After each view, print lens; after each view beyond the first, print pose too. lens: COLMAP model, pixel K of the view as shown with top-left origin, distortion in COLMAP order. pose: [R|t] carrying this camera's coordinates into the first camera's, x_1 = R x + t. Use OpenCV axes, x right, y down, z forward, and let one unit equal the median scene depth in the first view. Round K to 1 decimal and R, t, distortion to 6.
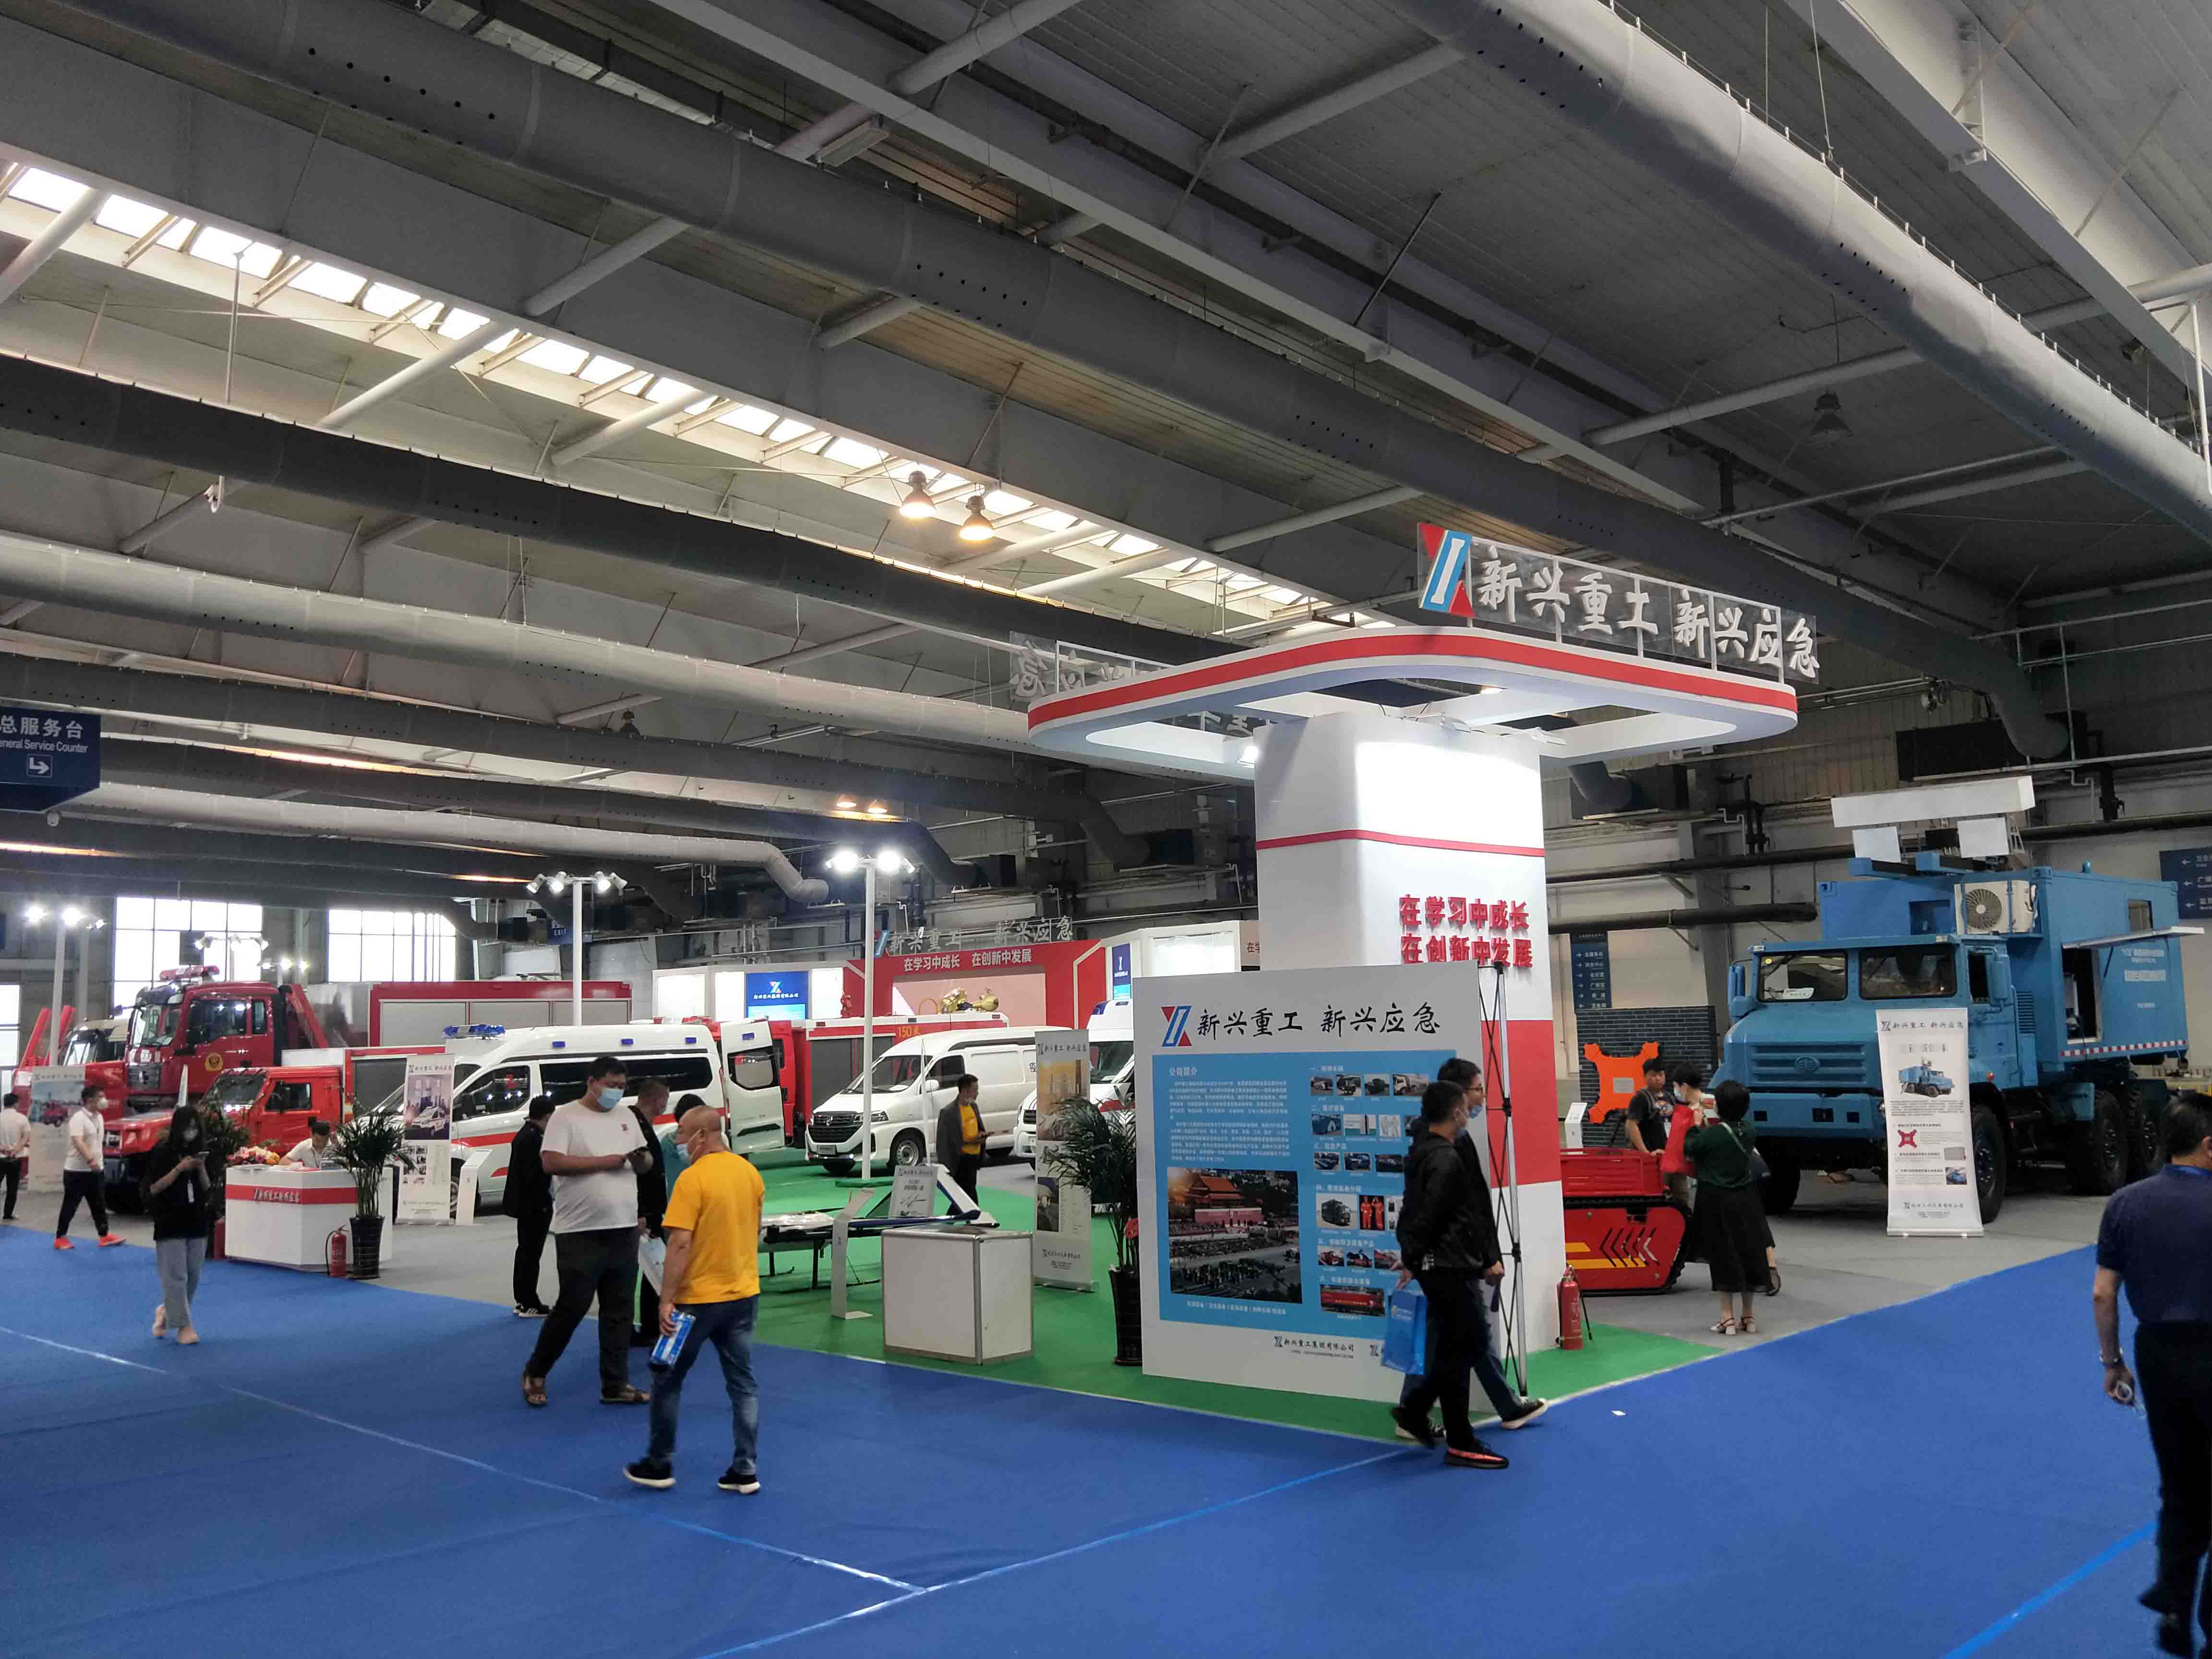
lens RADIAL K [[1899.1, 0, 1108.3], [0, 1899.1, 829.0], [0, 0, 1]] dist [0.001708, -0.003938]
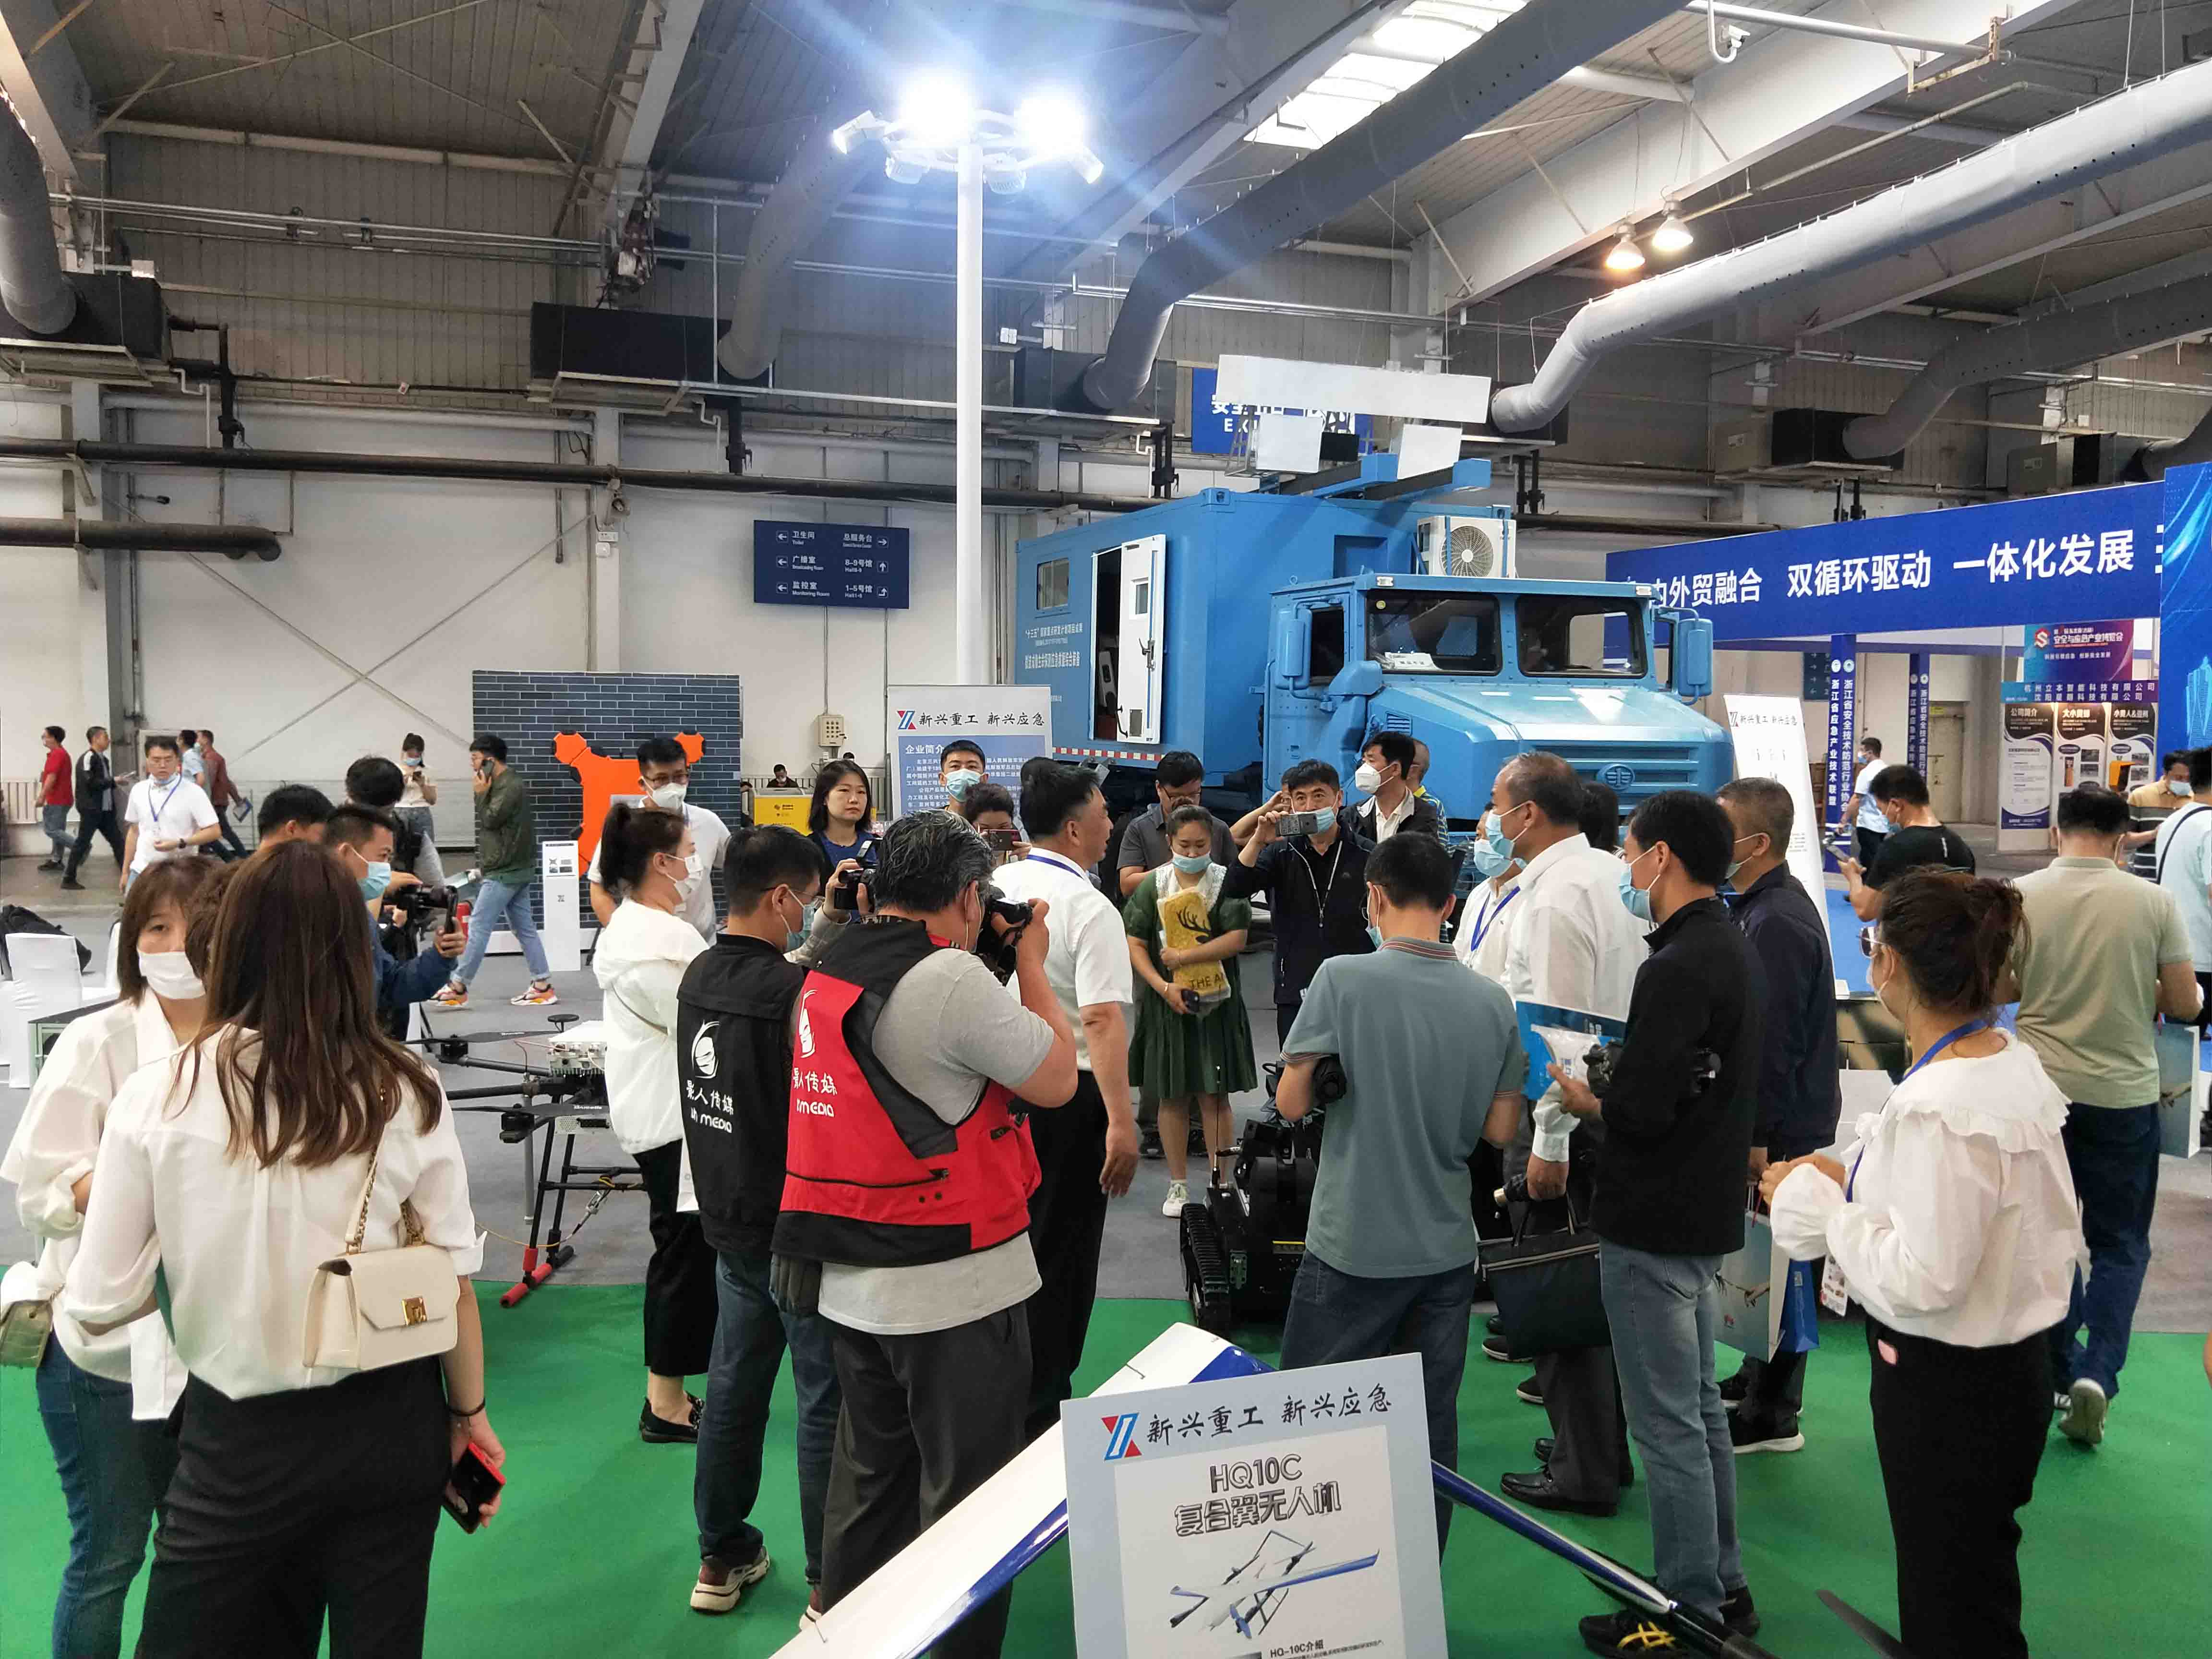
lens RADIAL K [[1899.1, 0, 1110.3], [0, 1899.1, 832.1], [0, 0, 1]] dist [0.001708, -0.003938]
pose [[0.423497, -0.022981, 0.905606, -0.139765], [-0.117668, 0.989814, 0.080144, 0.062975], [-0.898223, -0.140501, 0.416479, 0.501609]]
